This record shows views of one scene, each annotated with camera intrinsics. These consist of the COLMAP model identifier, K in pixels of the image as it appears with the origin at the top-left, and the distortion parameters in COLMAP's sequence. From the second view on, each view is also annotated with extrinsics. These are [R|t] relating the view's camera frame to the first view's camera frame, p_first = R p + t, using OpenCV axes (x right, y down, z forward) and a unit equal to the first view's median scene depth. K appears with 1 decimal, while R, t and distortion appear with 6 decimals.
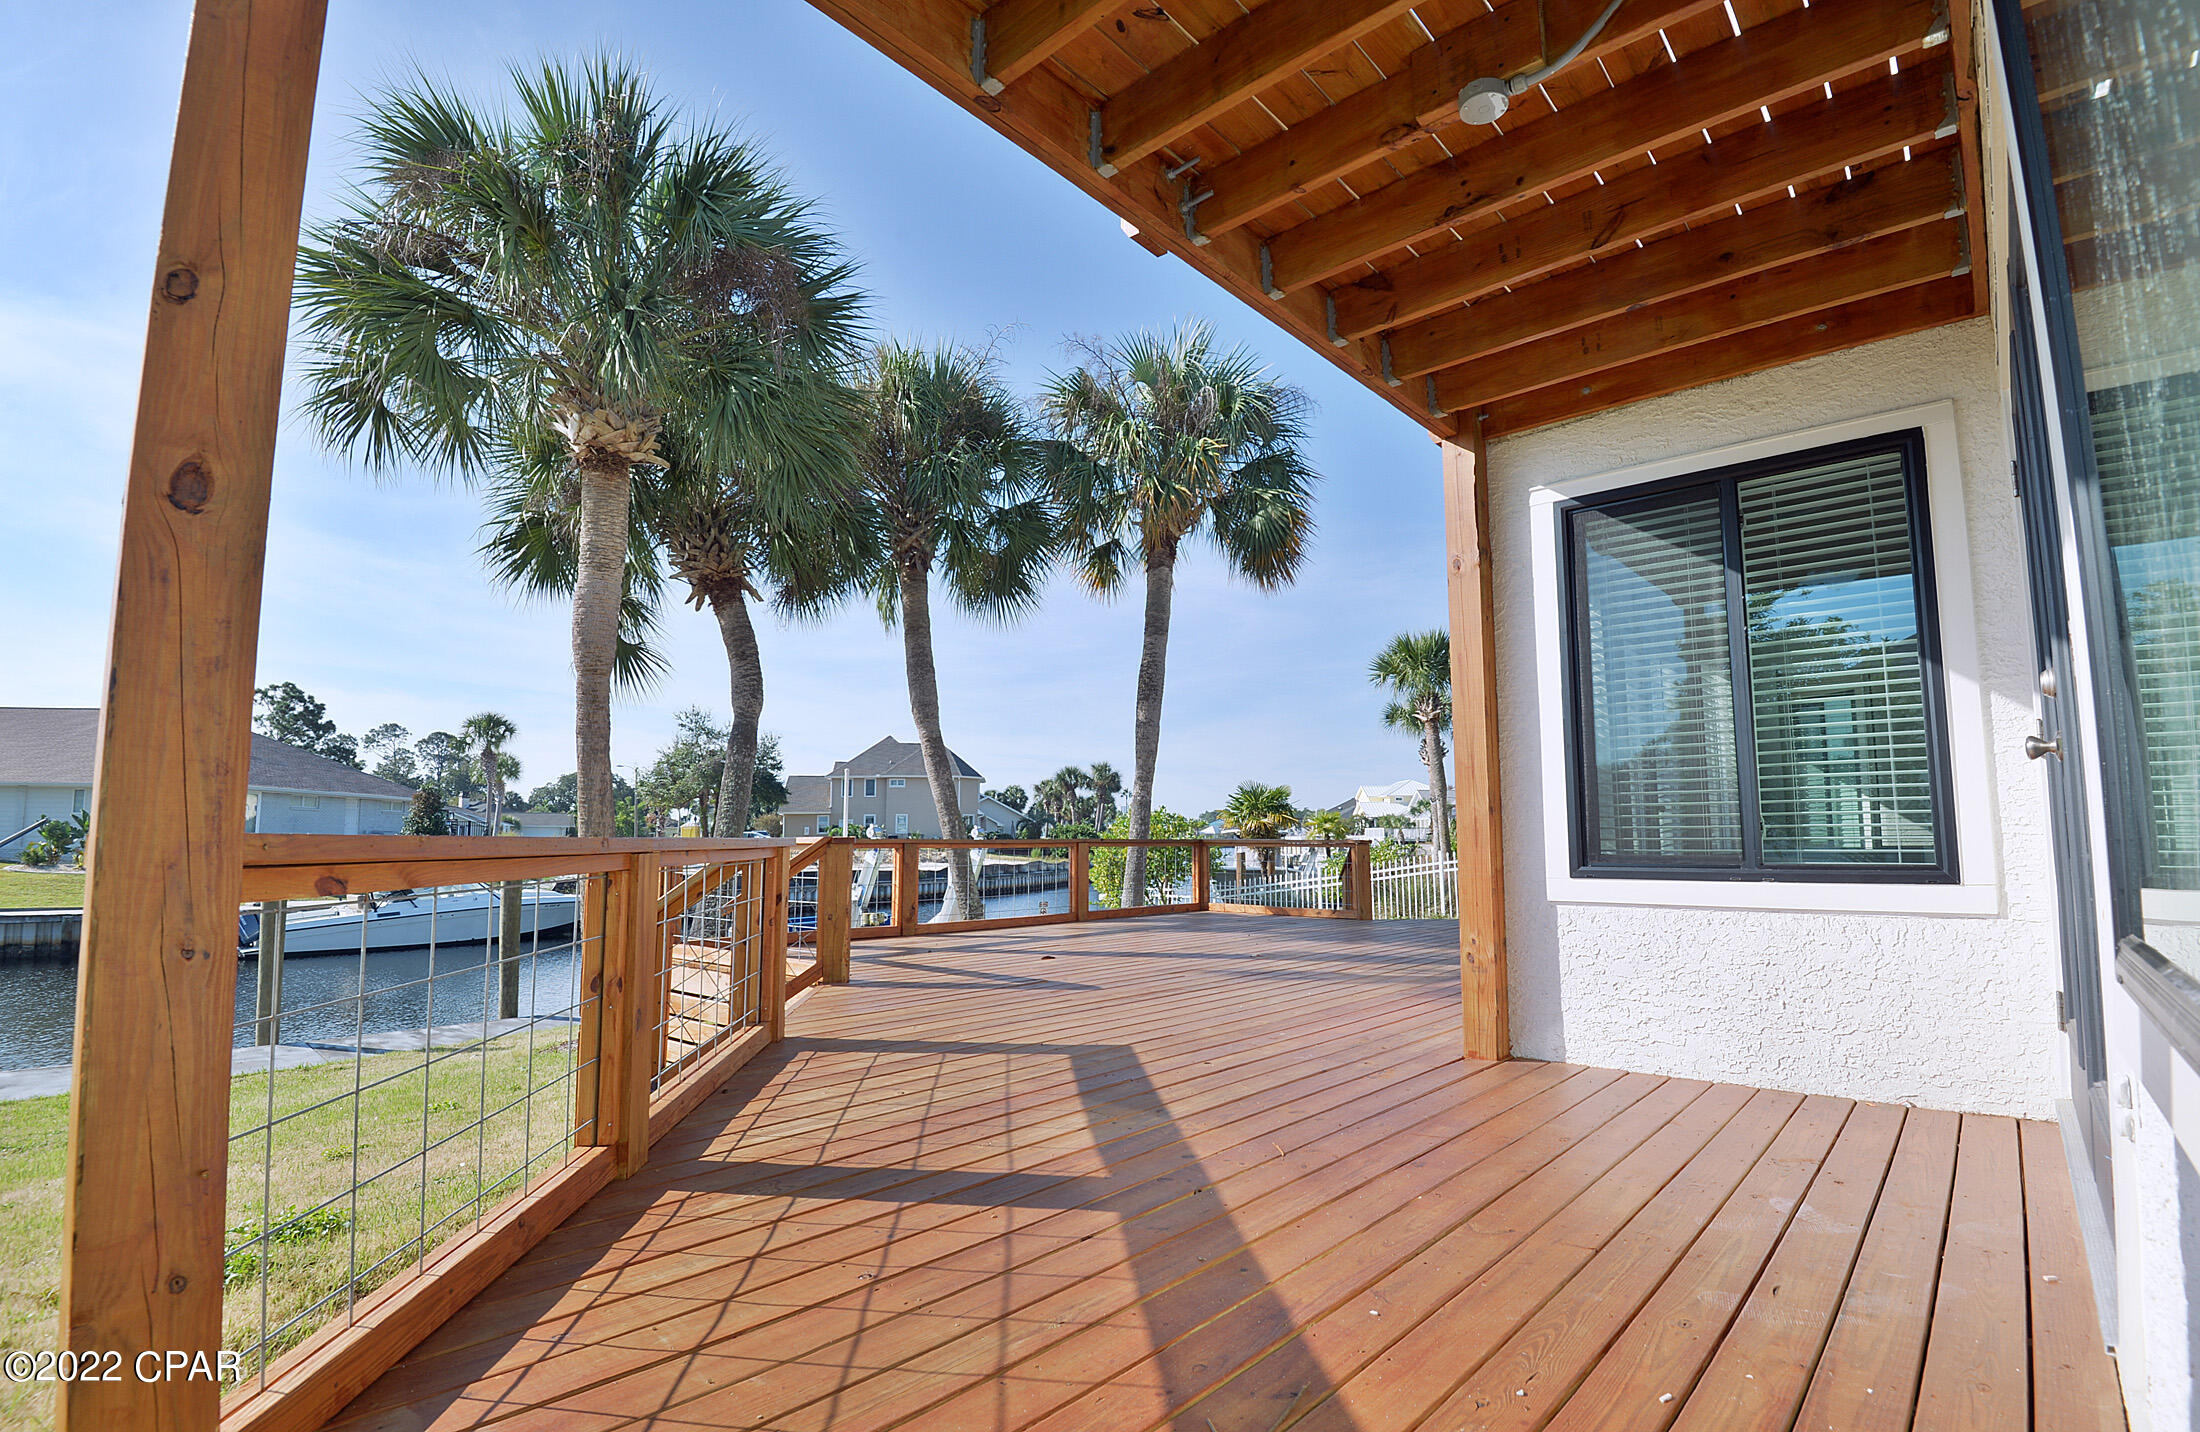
lens RADIAL K [[1021.4, 0, 1102.2], [0, 1021.4, 738.6], [0, 0, 1]] dist [-0.045058, -0.000648]
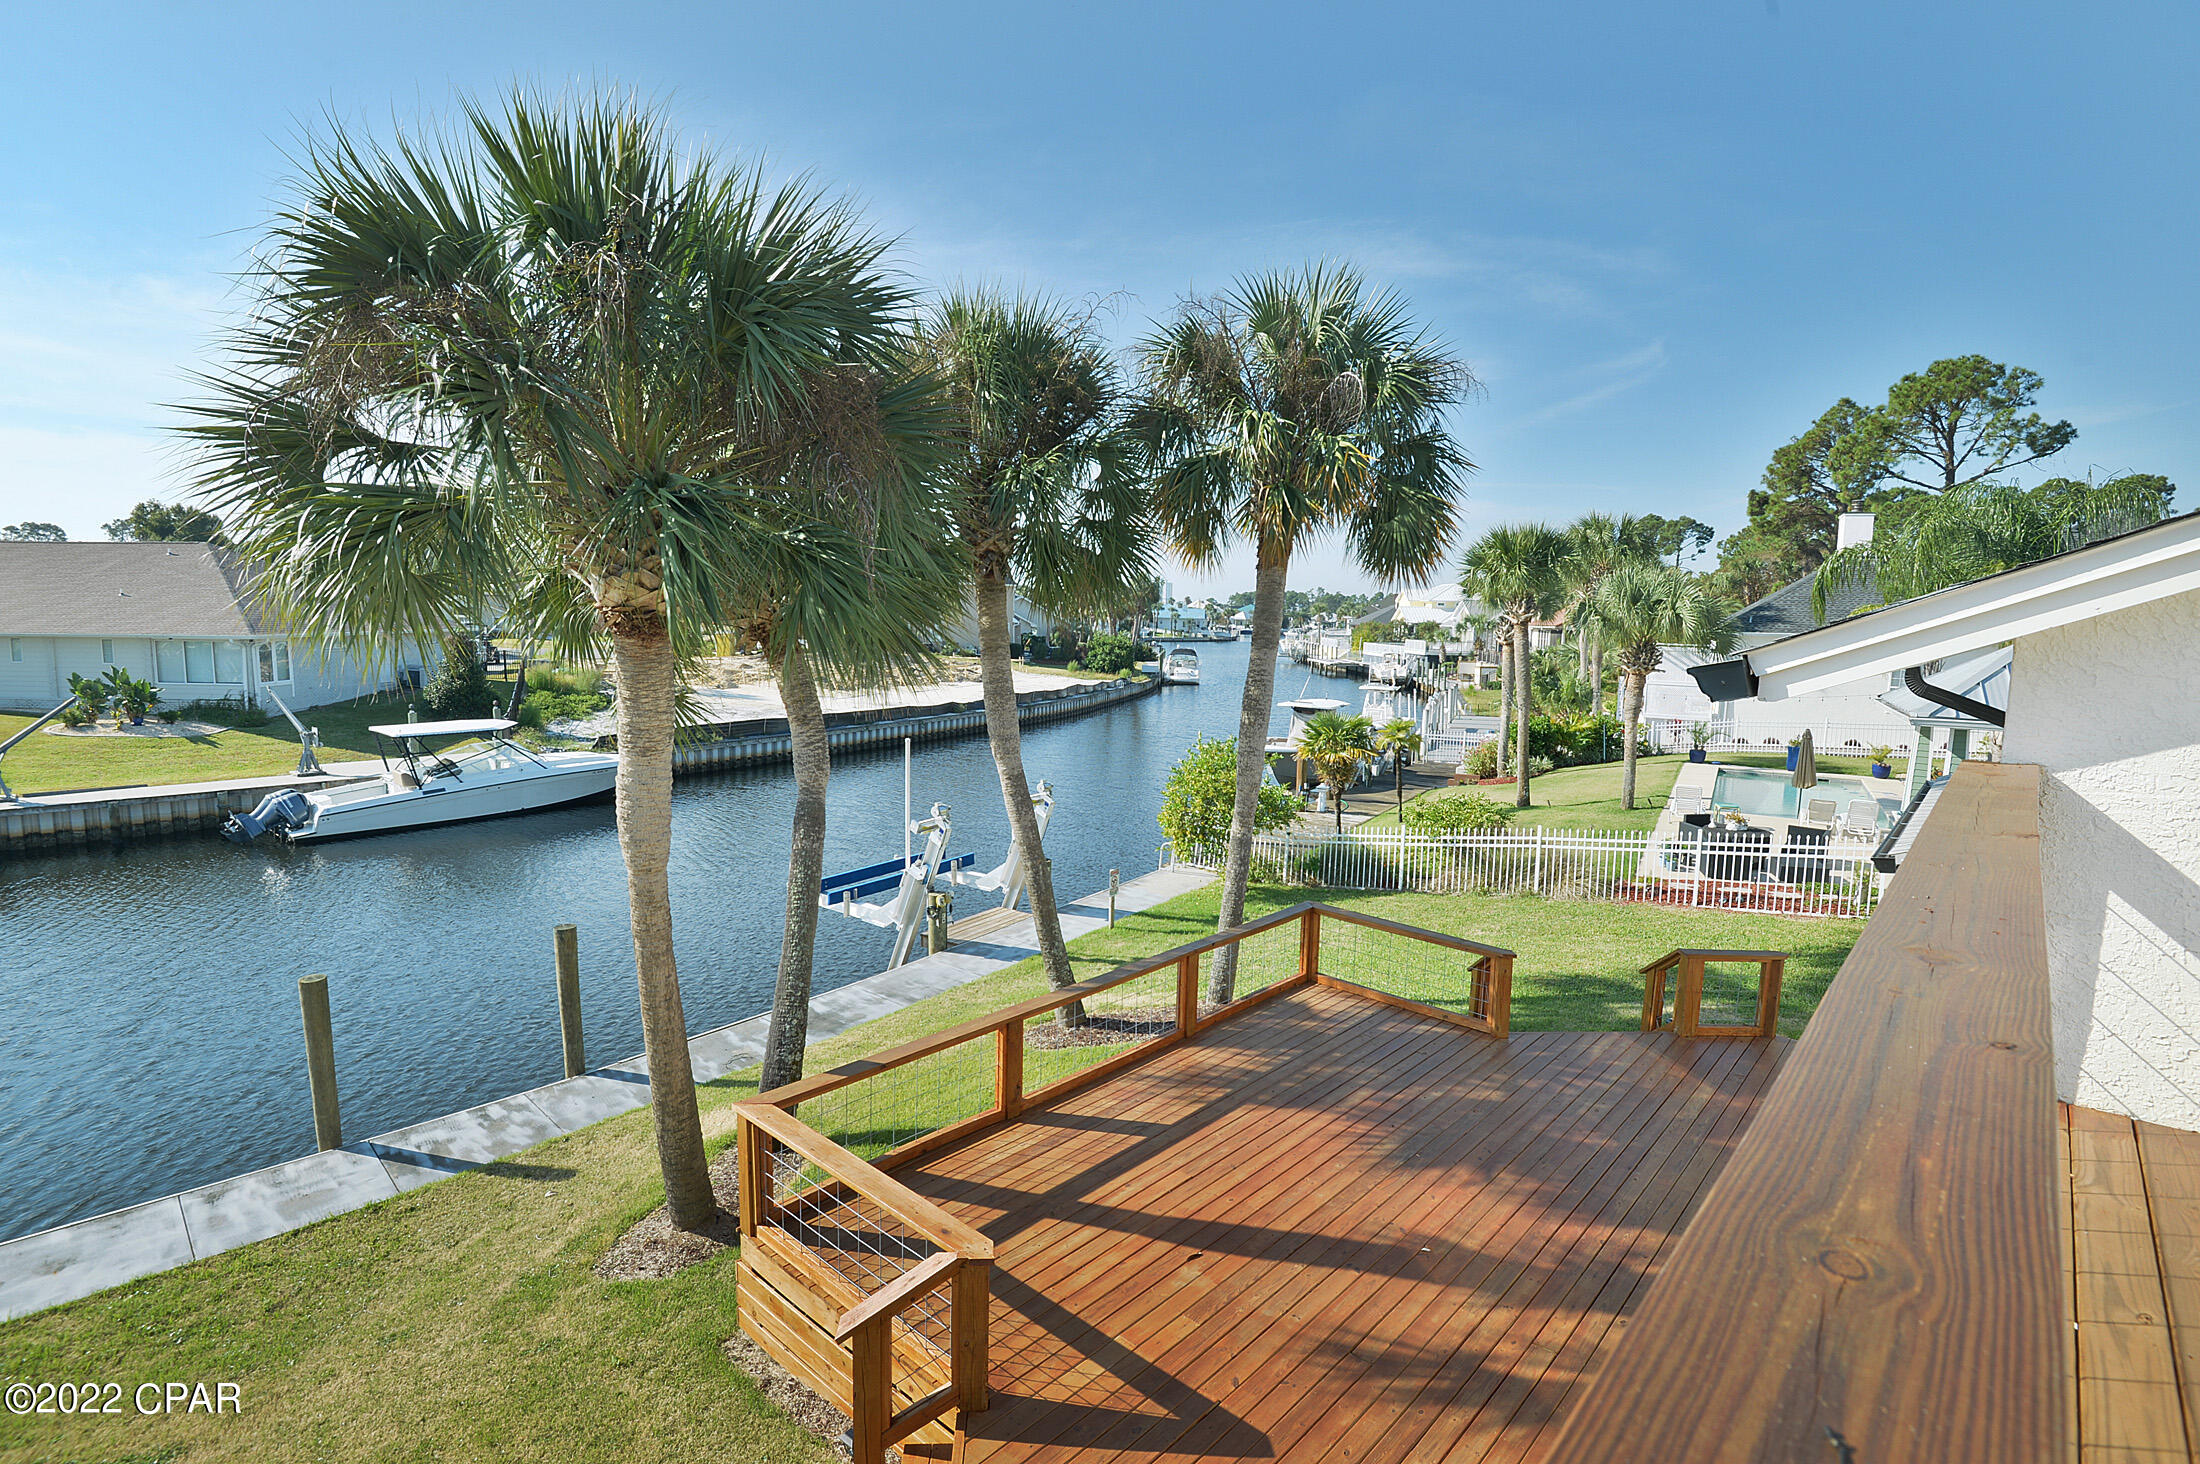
lens RADIAL K [[1018.3, 0, 1087.5], [0, 1018.3, 734.9], [0, 0, 1]] dist [-0.031442, -0.004488]
pose [[0.999008, 0.026182, -0.036010, -0.025532], [-0.017663, 0.975512, 0.219238, -0.084062], [0.040868, -0.218384, 0.975007, 0.050344]]
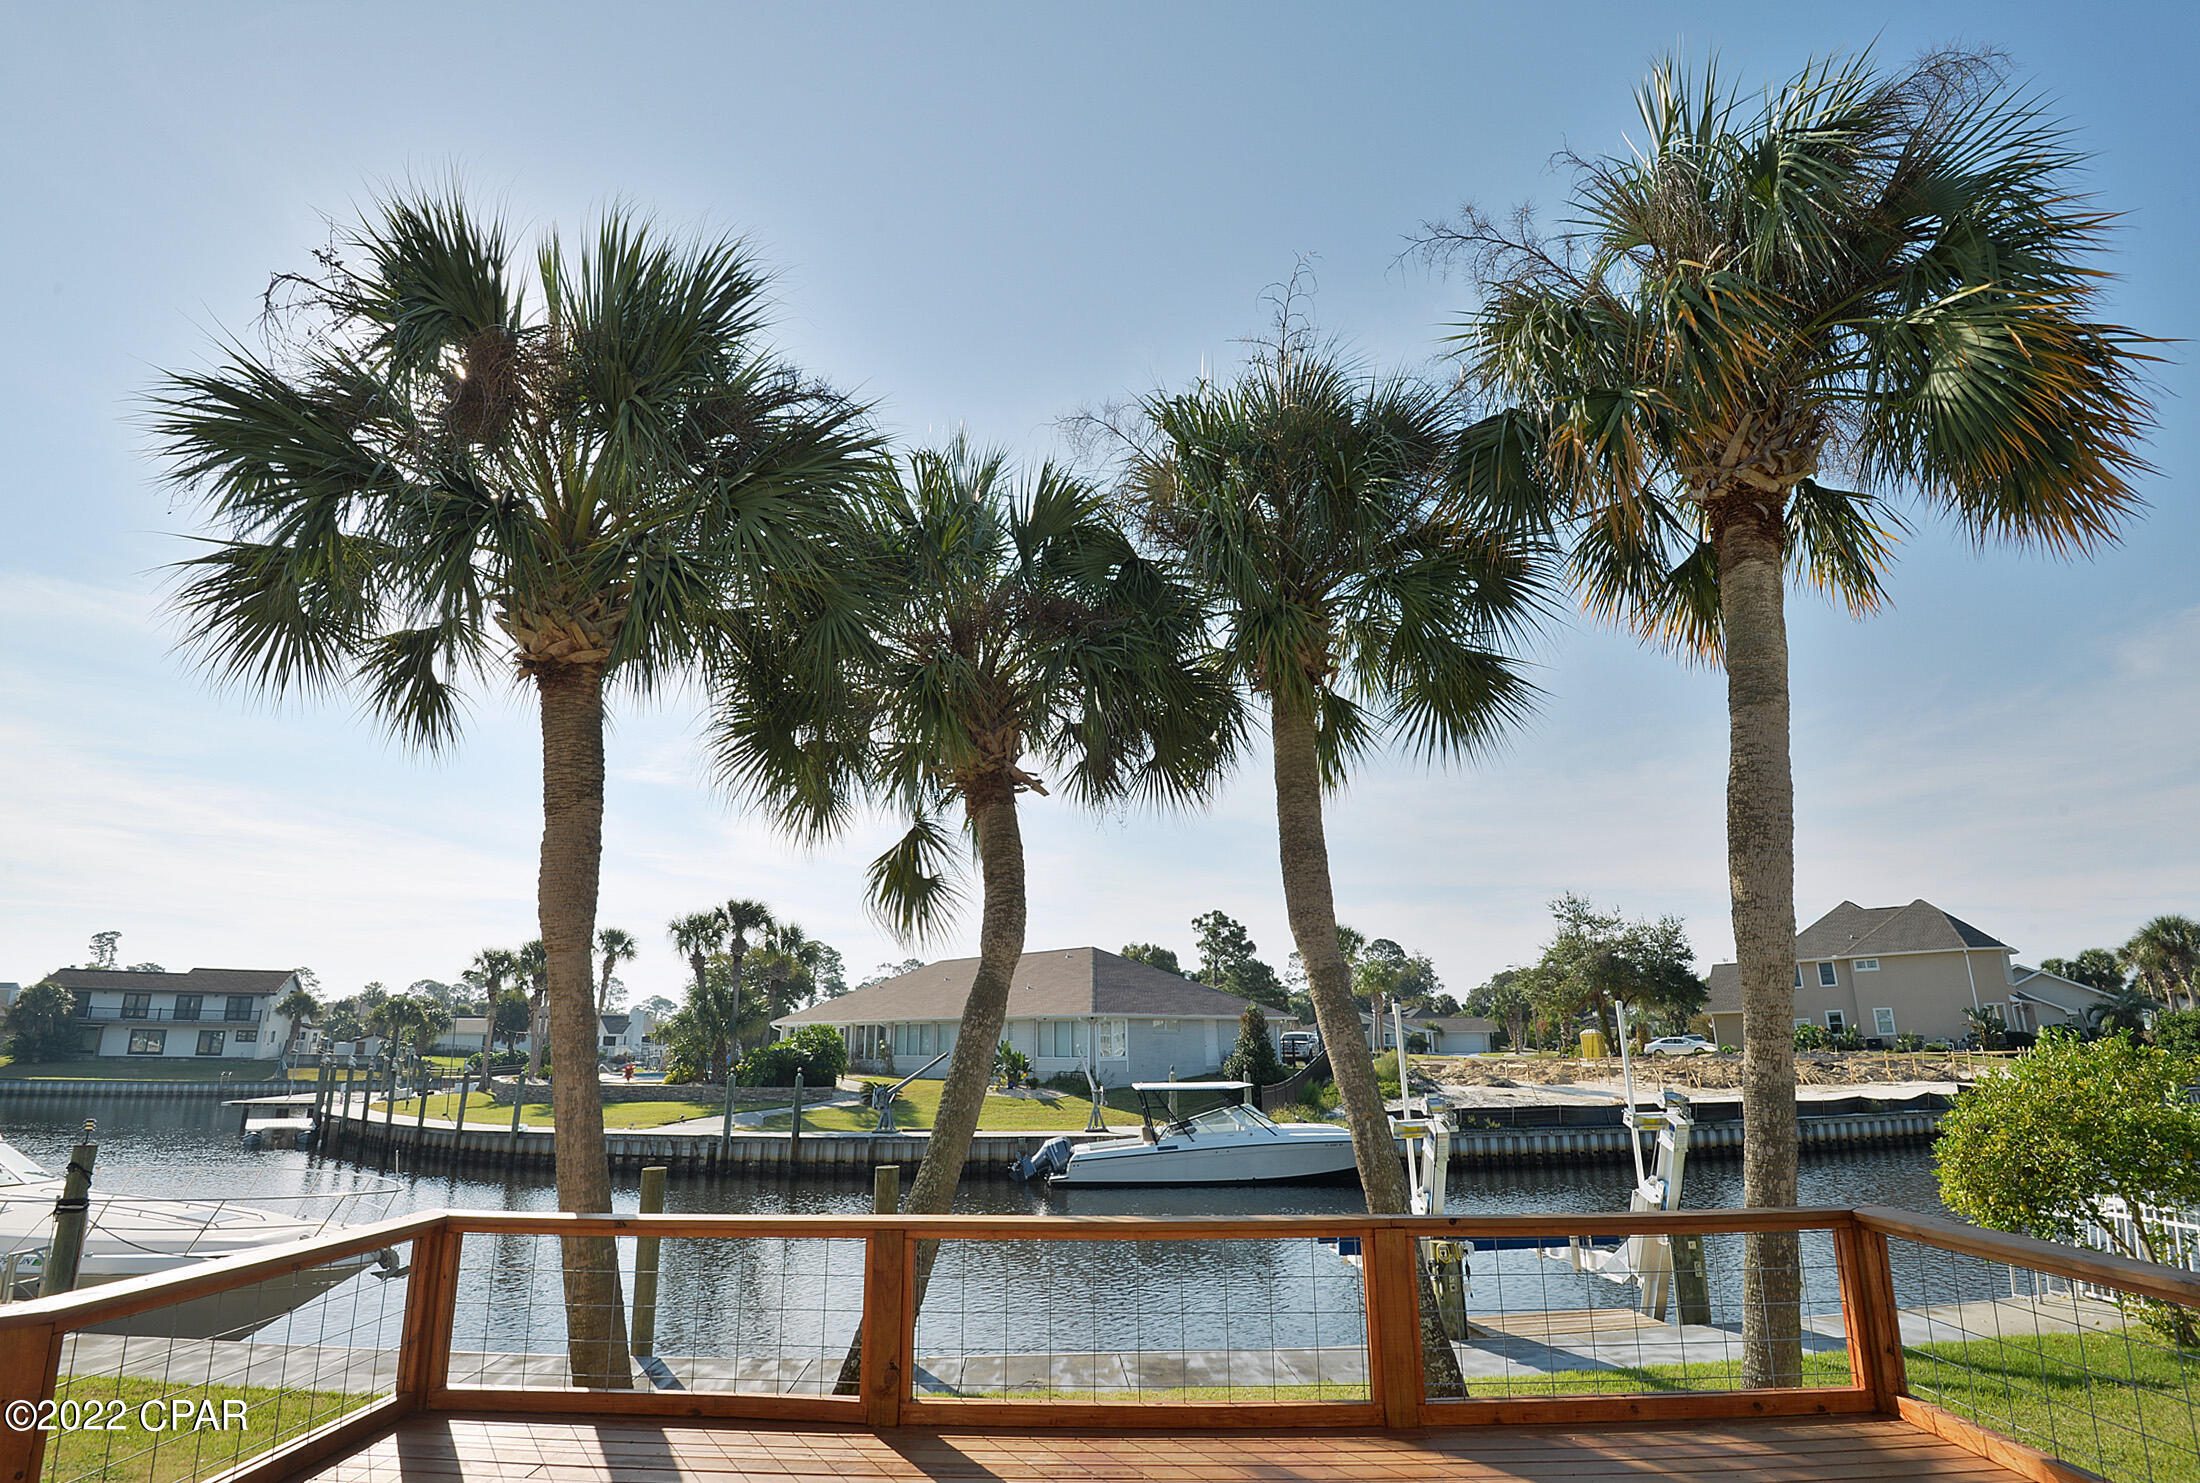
lens RADIAL K [[1058.5, 0, 1064.8], [0, 1058.5, 736.0], [0, 0, 1]] dist [-0.043937, -0.002976]
pose [[0.620352, -0.217316, -0.753616, 0.079847], [0.078300, 0.973208, -0.216185, -0.005281], [0.780406, 0.075103, 0.620747, 0.179602]]
